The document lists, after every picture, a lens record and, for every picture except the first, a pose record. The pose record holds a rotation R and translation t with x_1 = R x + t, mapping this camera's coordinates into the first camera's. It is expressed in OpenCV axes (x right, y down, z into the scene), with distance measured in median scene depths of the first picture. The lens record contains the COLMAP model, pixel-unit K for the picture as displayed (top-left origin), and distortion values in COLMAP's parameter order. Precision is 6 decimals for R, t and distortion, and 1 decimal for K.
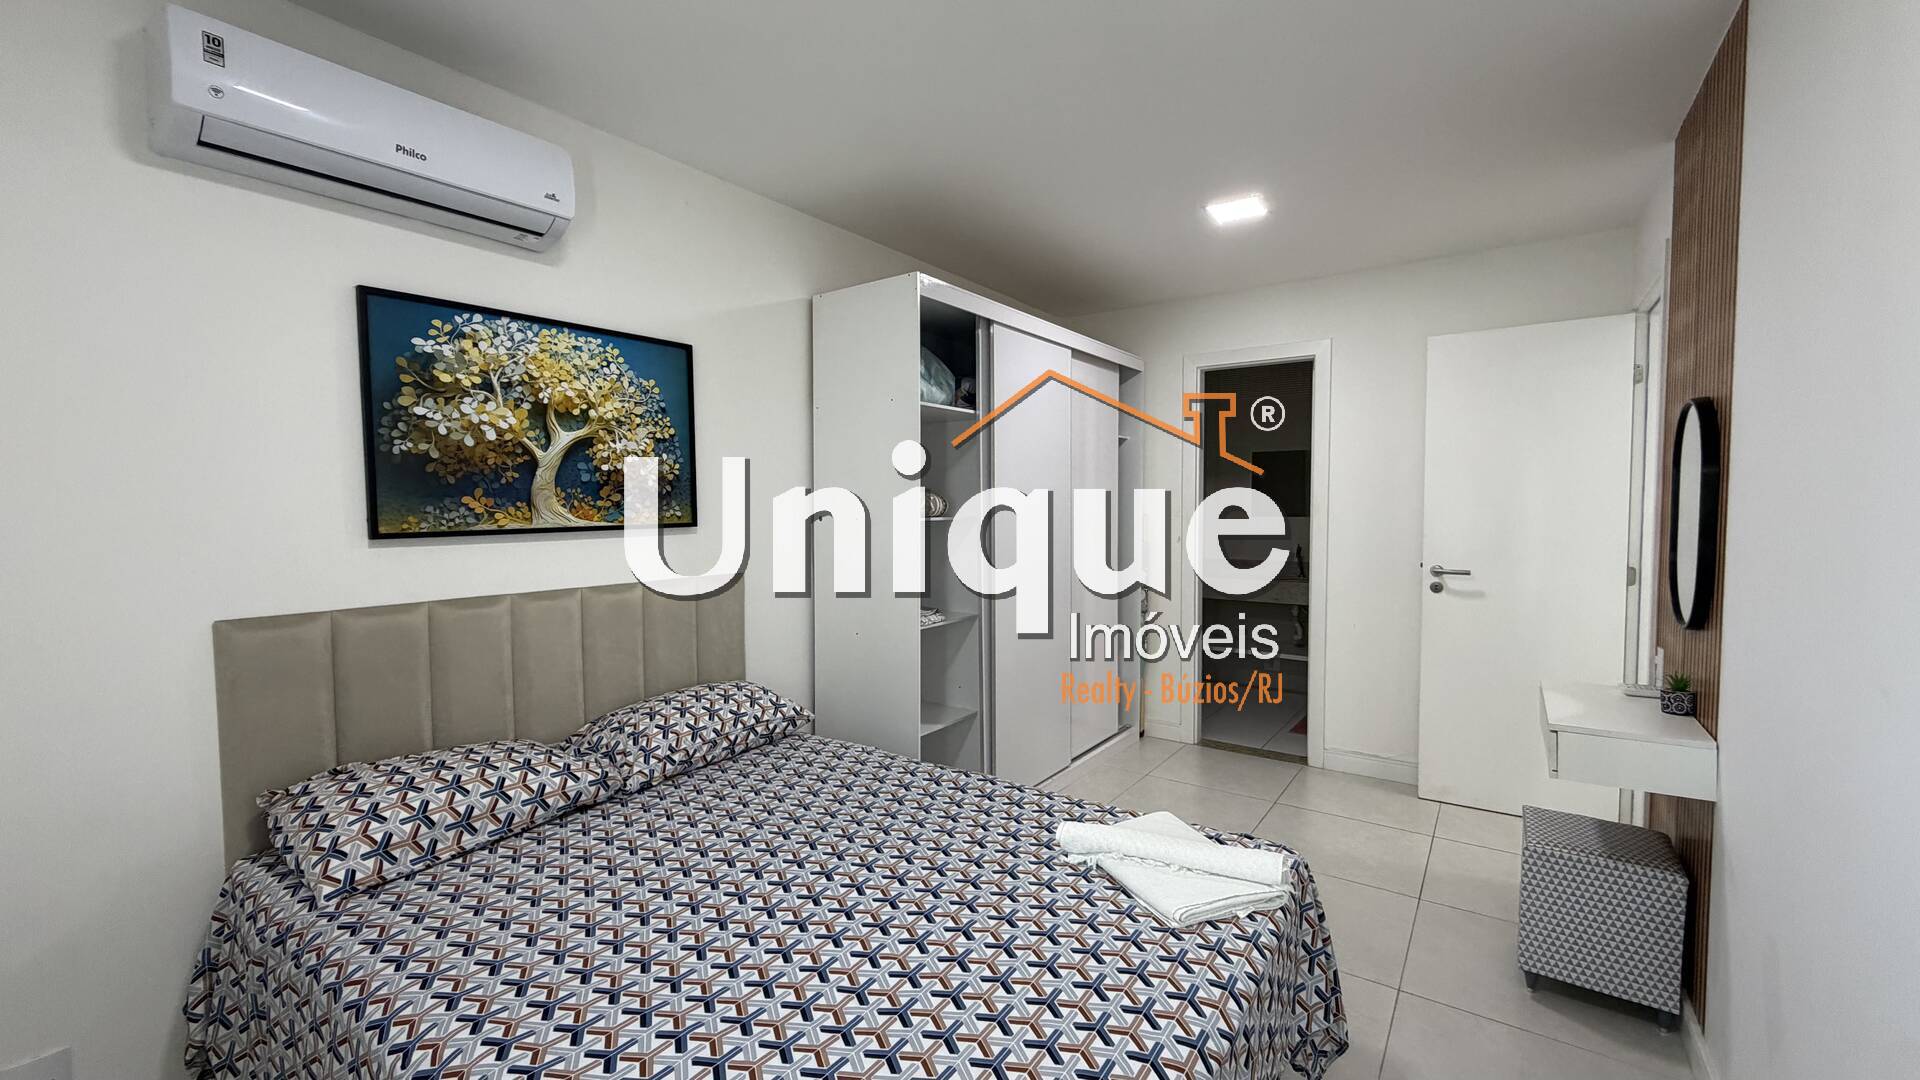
lens RADIAL K [[766.1, 0, 967.1], [0, 766.1, 540.4], [0, 0, 1]] dist [-0.000433, 0.000648]
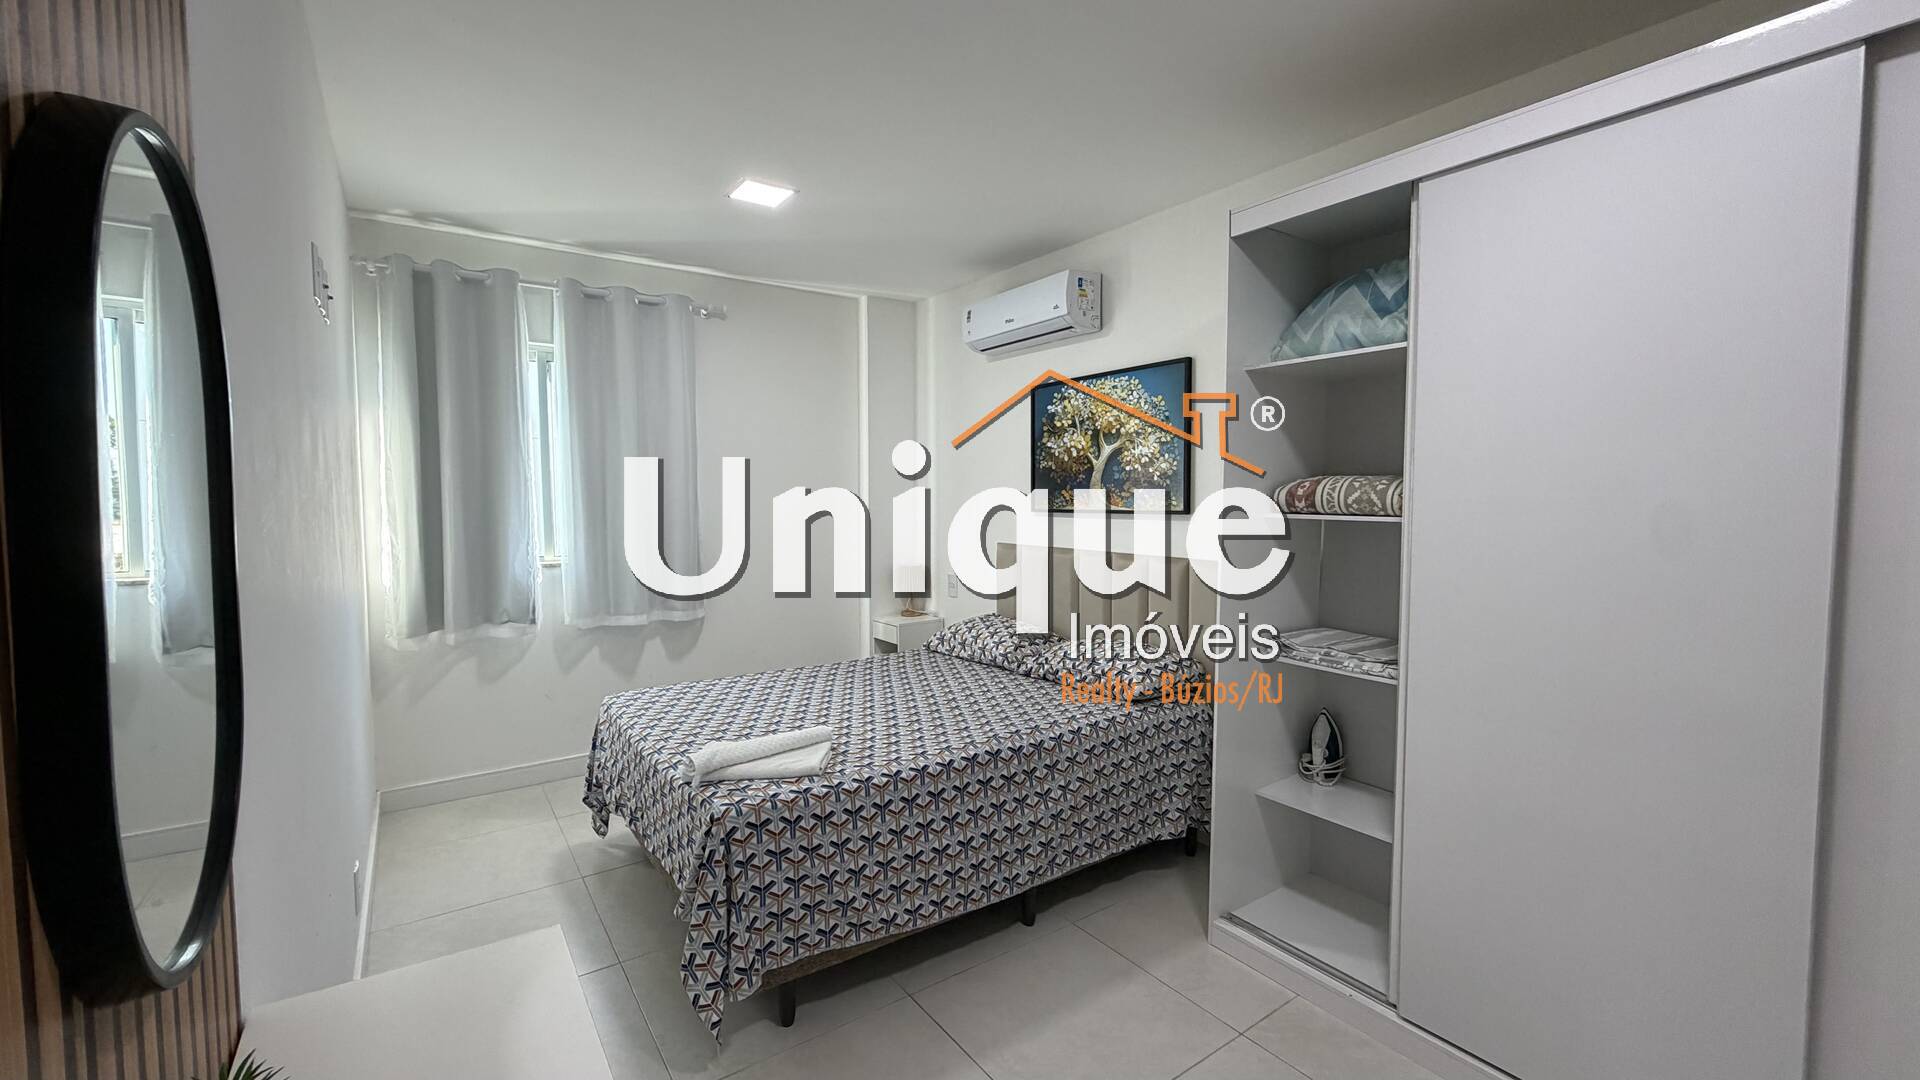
lens RADIAL K [[766.1, 0, 966.2], [0, 766.1, 535.2], [0, 0, 1]] dist [-0.000433, 0.000648]
pose [[-0.331089, 0.069236, -0.941056, 0.982216], [-0.031168, 0.995958, 0.084241, -0.086096], [0.943085, 0.057222, -0.327593, 1.243068]]
